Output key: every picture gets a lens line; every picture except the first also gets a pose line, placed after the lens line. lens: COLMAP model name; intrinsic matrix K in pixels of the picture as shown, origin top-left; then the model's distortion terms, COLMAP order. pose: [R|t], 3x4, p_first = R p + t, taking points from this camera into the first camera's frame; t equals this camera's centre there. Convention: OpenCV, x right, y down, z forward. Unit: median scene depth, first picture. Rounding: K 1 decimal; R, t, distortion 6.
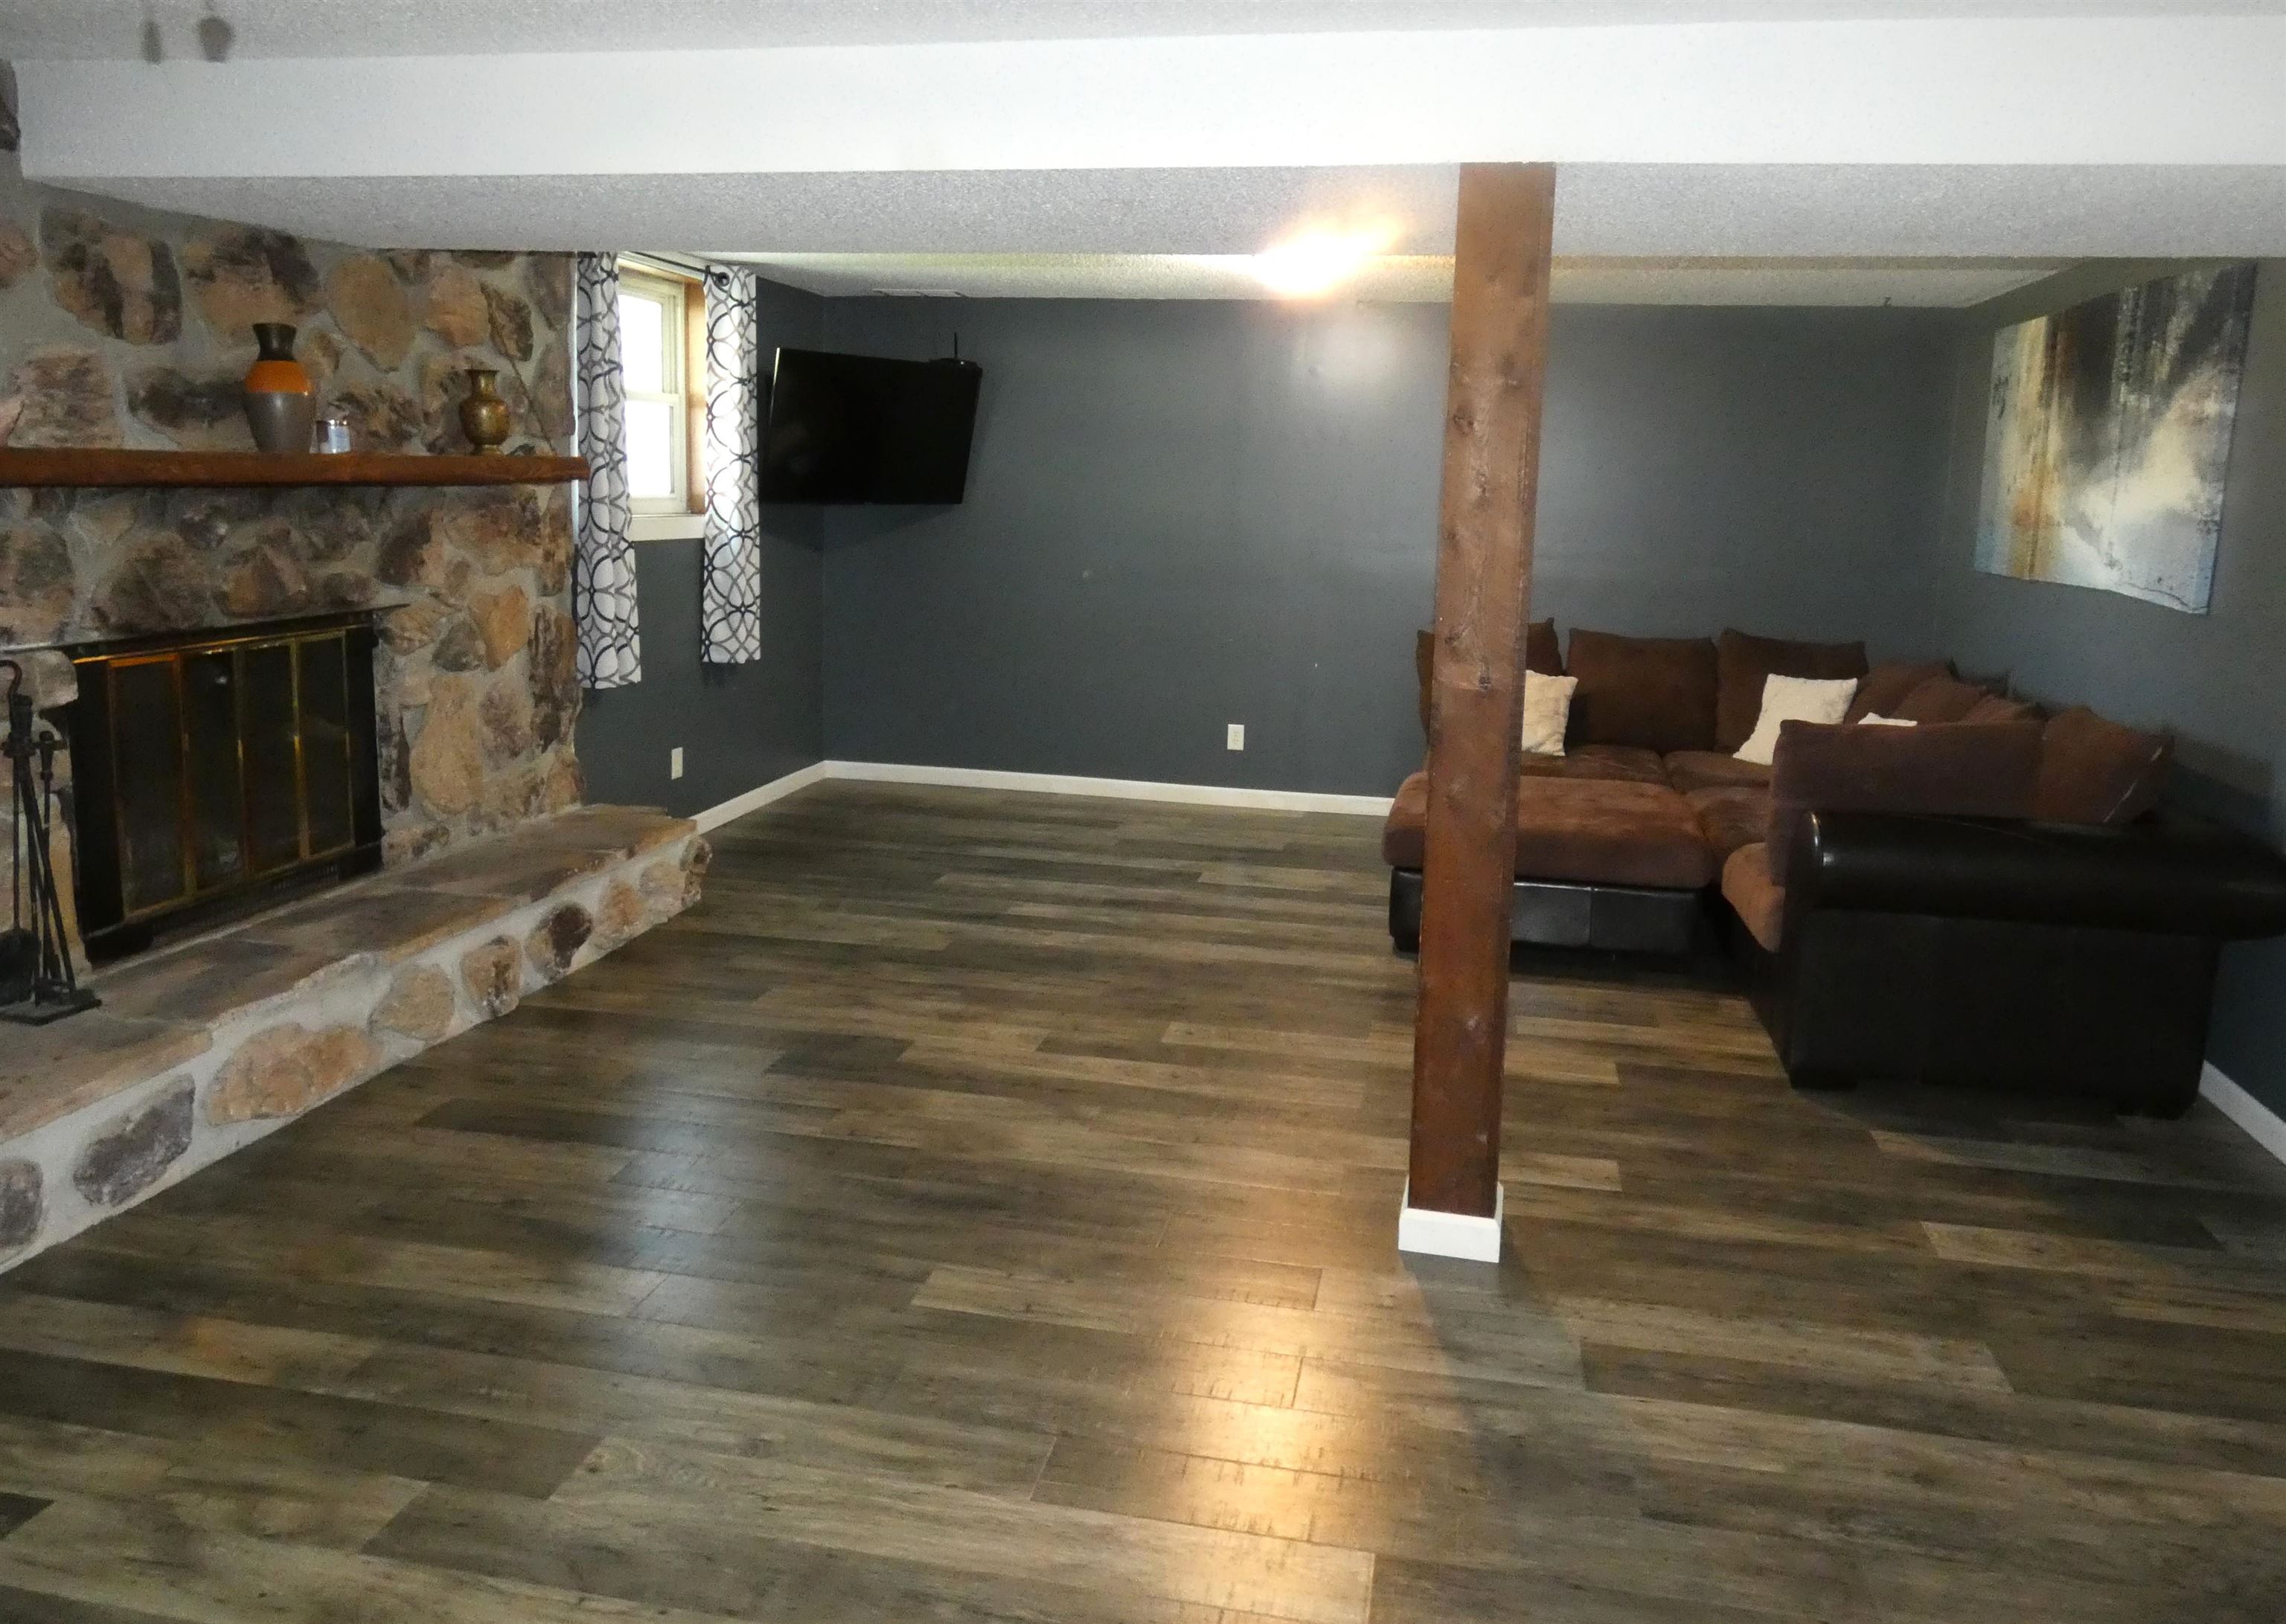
lens RADIAL K [[1564.1, 0, 1132.8], [0, 1564.1, 746.4], [0, 0, 1]] dist [-0.008108, 0.009643]
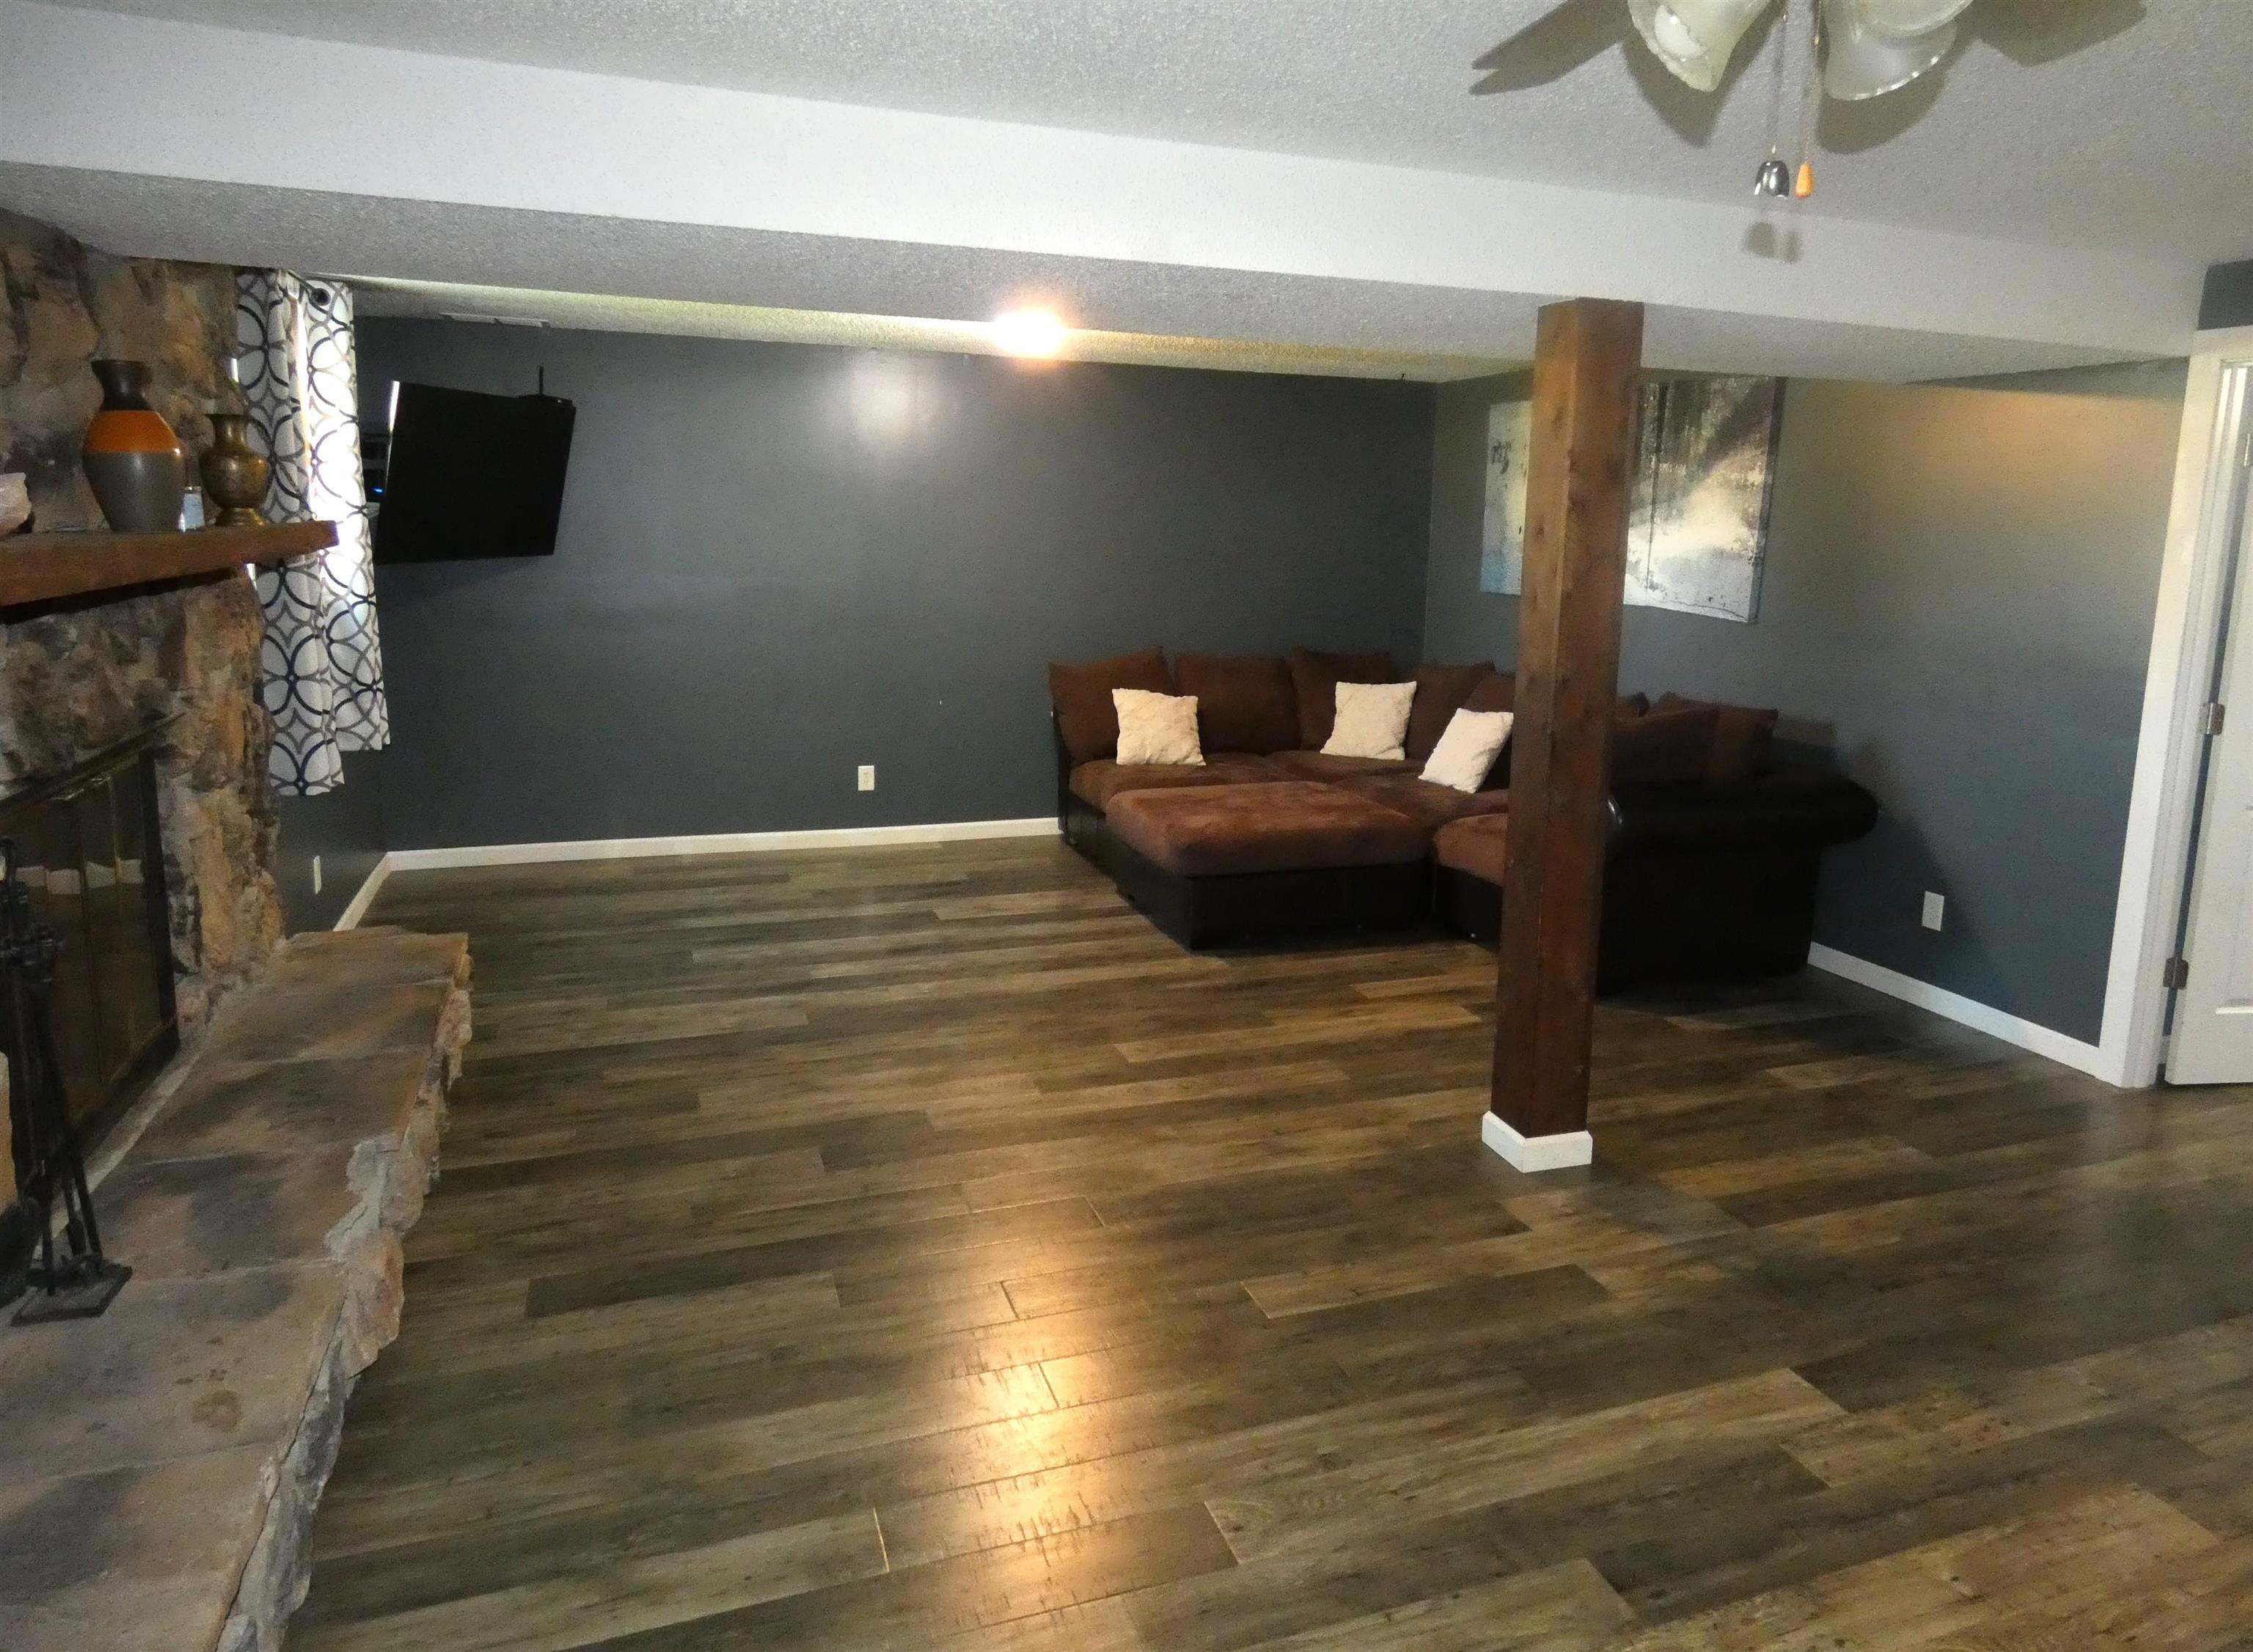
lens RADIAL K [[1536.2, 0, 1122.9], [0, 1536.2, 821.1], [0, 0, 1]] dist [-0.000472, 0.005864]
pose [[0.848007, -0.114186, 0.517538, -0.502976], [0.092799, 0.993420, 0.067126, -0.047879], [-0.521797, -0.008896, 0.853023, 0.092871]]
